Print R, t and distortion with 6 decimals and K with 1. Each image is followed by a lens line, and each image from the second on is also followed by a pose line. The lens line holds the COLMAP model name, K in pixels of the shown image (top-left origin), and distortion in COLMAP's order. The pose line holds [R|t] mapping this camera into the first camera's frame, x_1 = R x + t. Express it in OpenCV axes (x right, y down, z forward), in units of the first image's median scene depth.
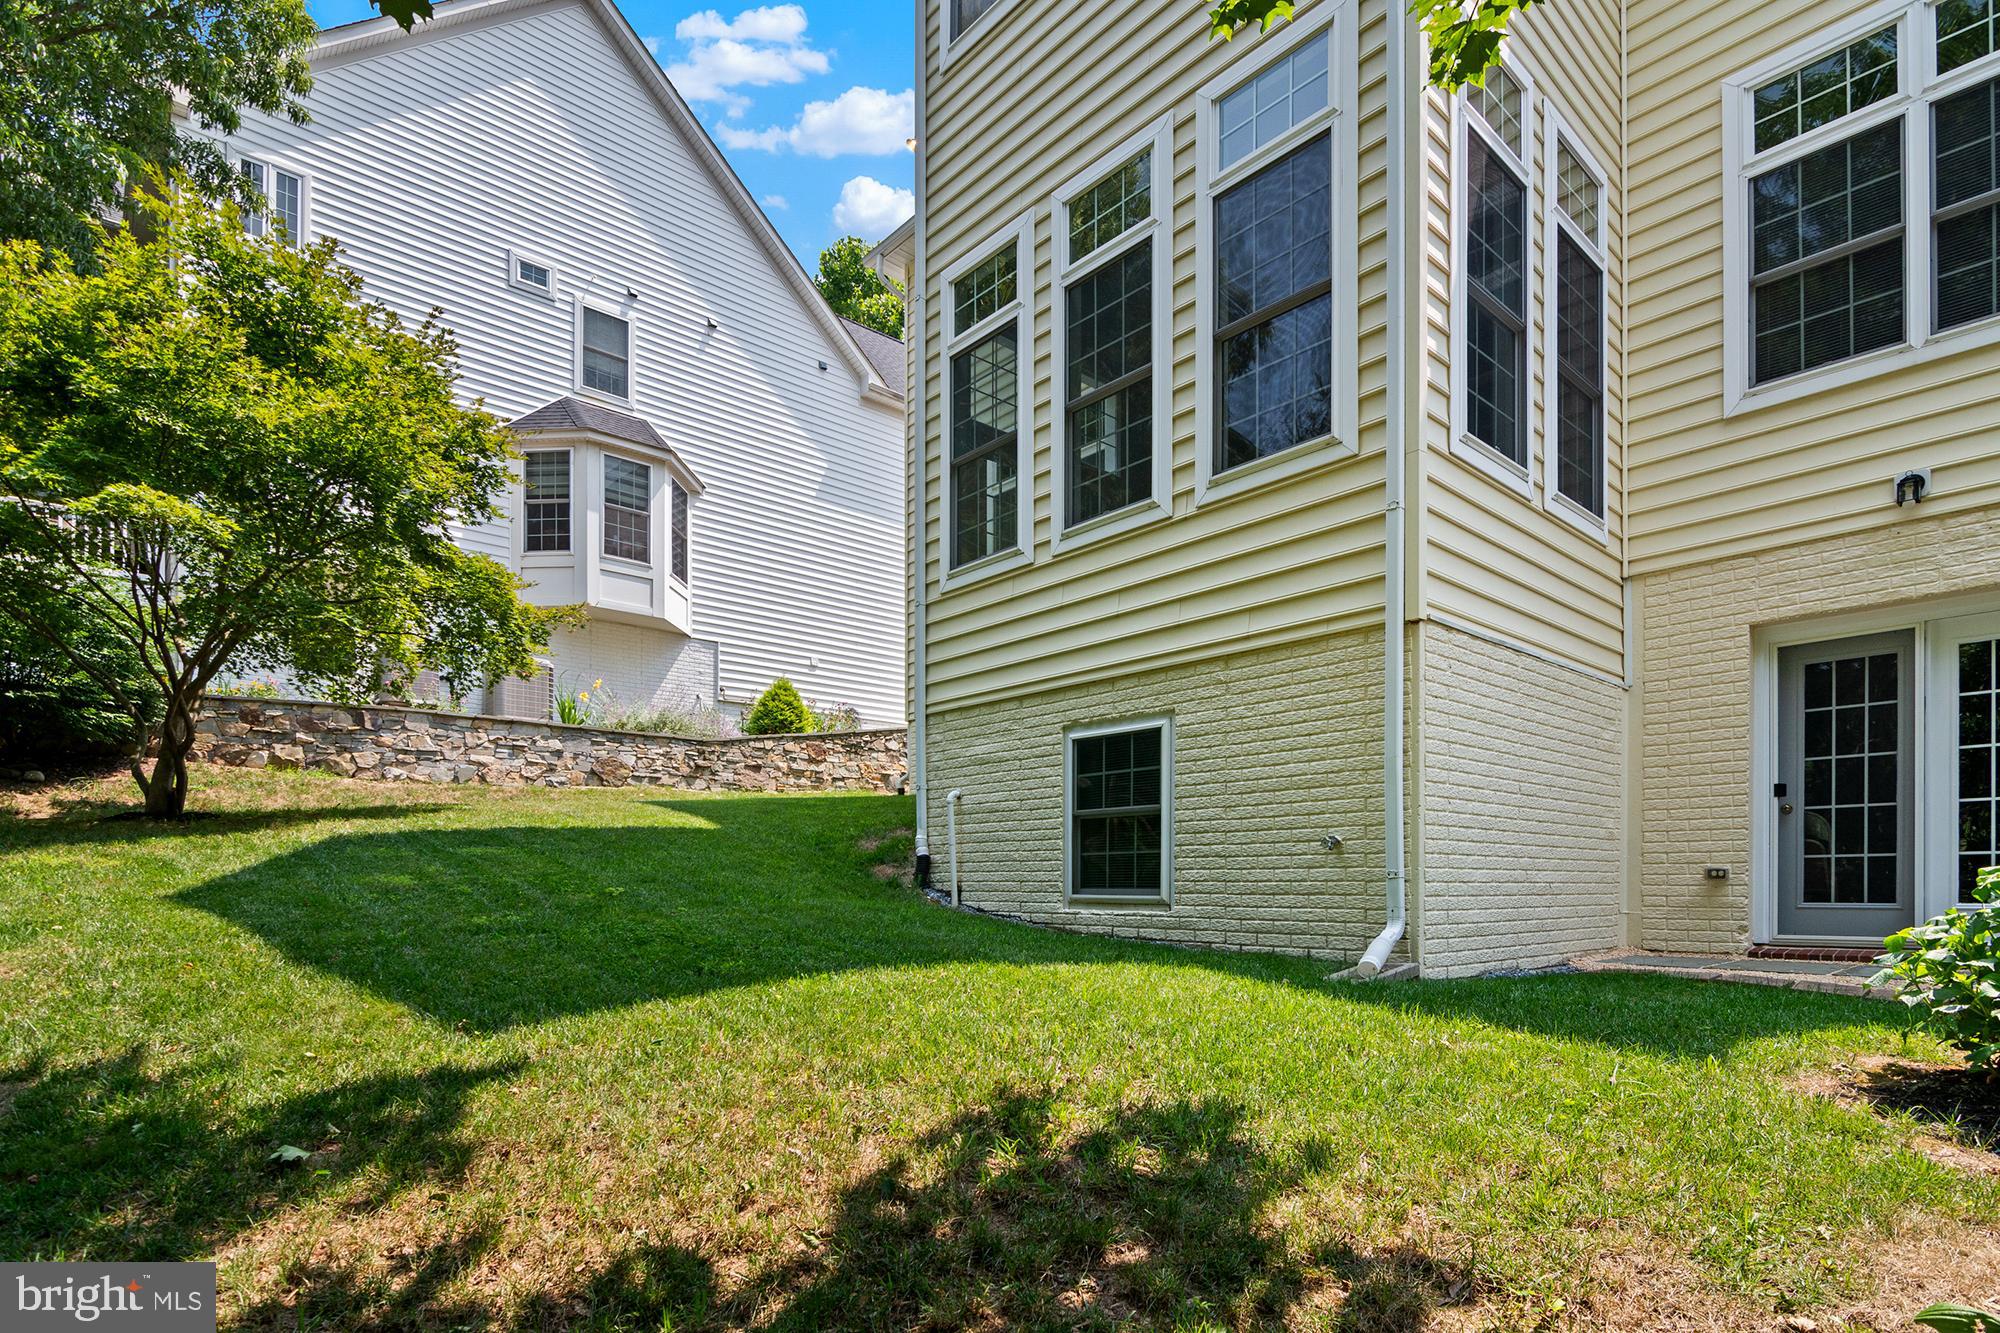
lens RADIAL K [[1018.0, 0, 1000.2], [0, 1018.0, 876.8], [0, 0, 1]] dist [-0.014915, -0.000111]
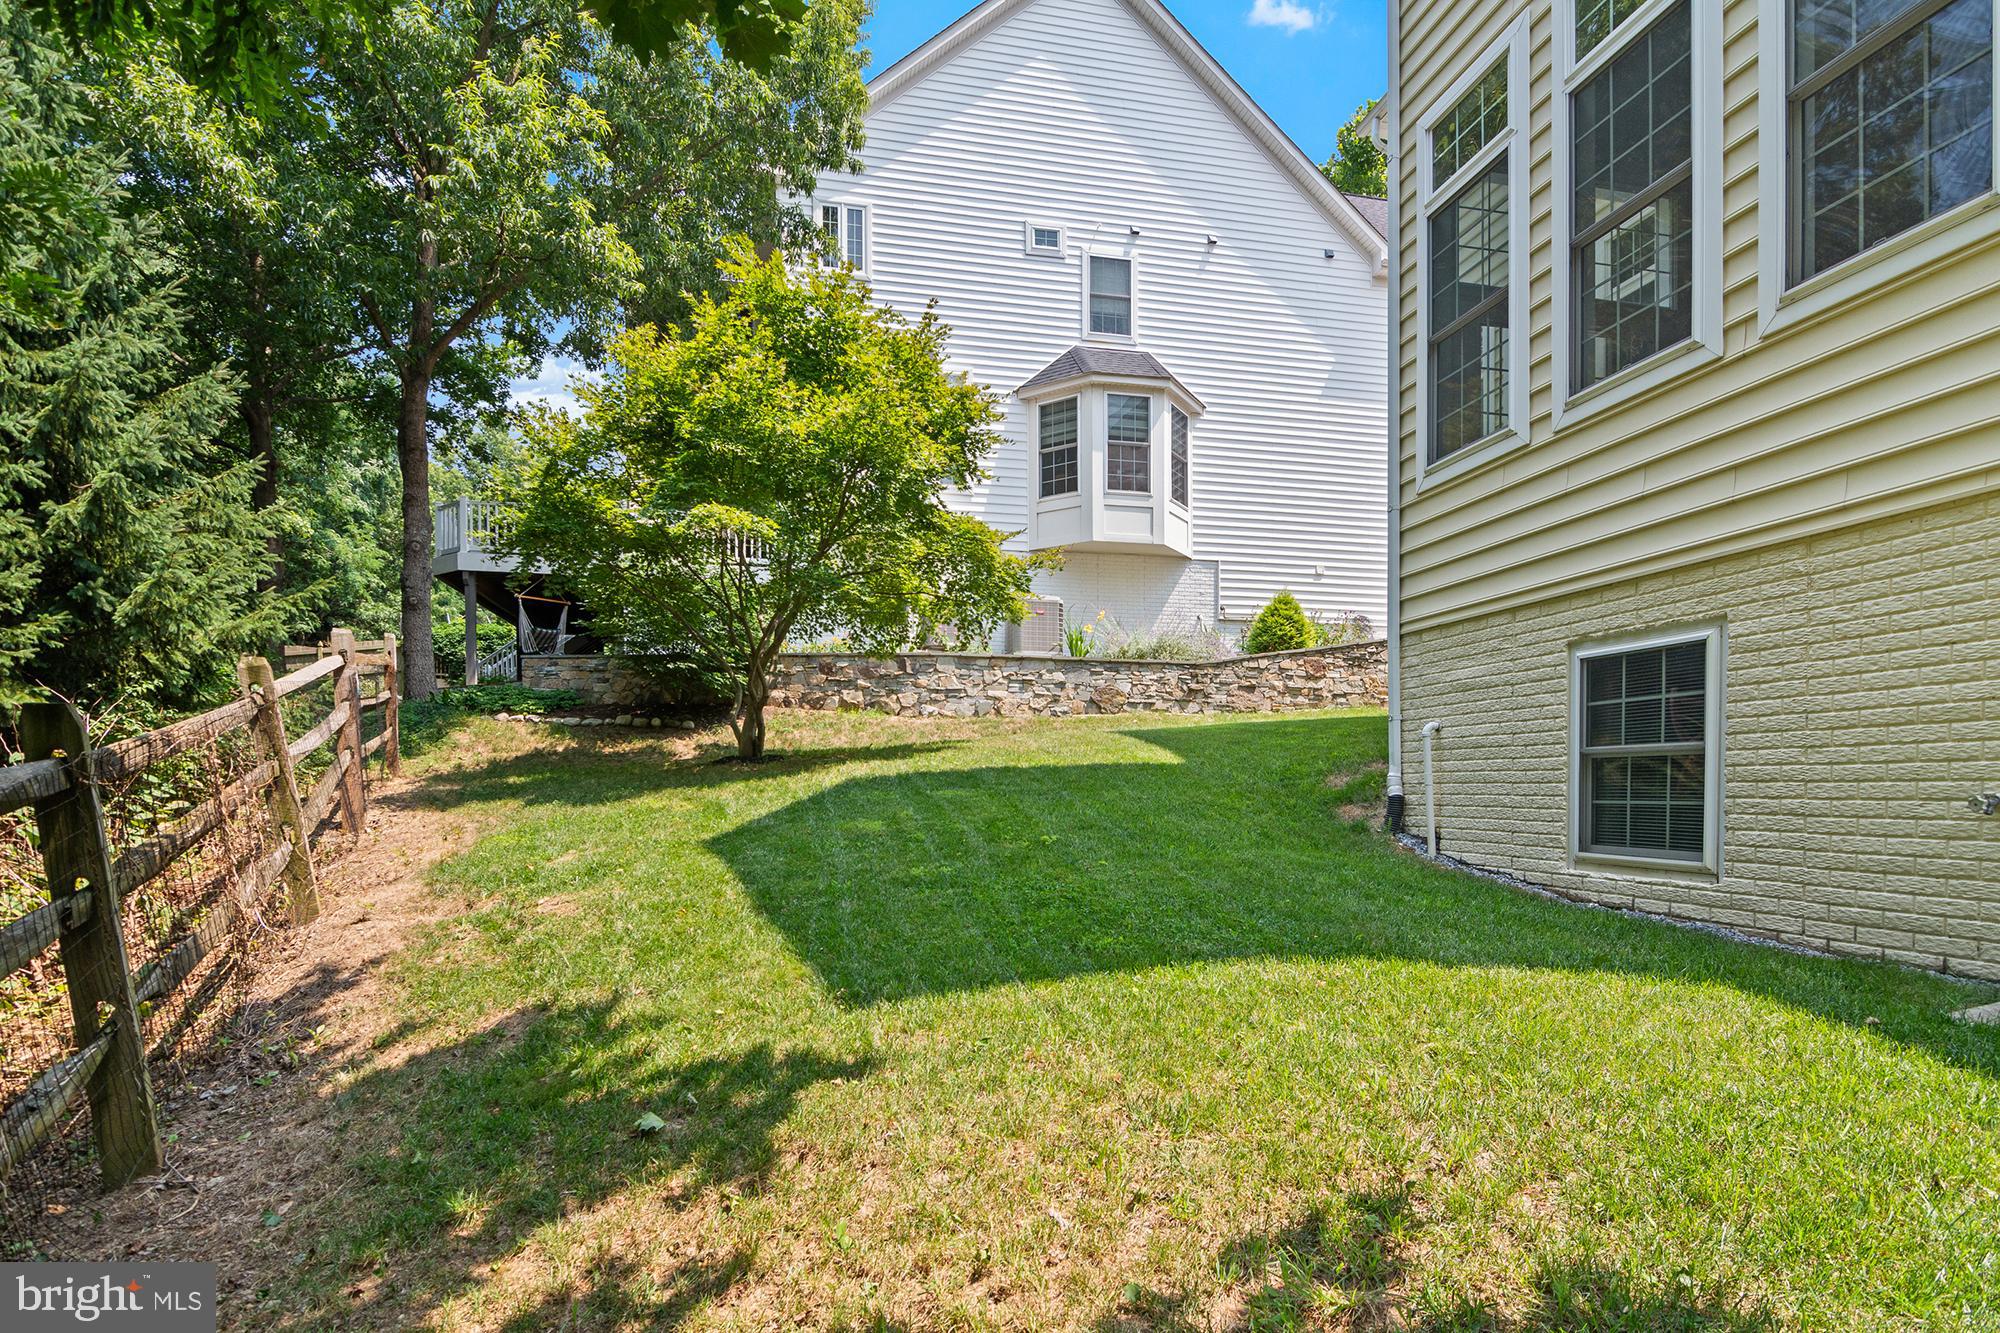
lens RADIAL K [[1003.1, 0, 995.5], [0, 1003.1, 793.6], [0, 0, 1]] dist [-0.009588, -0.007578]
pose [[0.861743, 0.007983, -0.507283, 0.064854], [0.000227, 0.999870, 0.016120, -0.036368], [0.507345, -0.014006, 0.861629, 0.076936]]
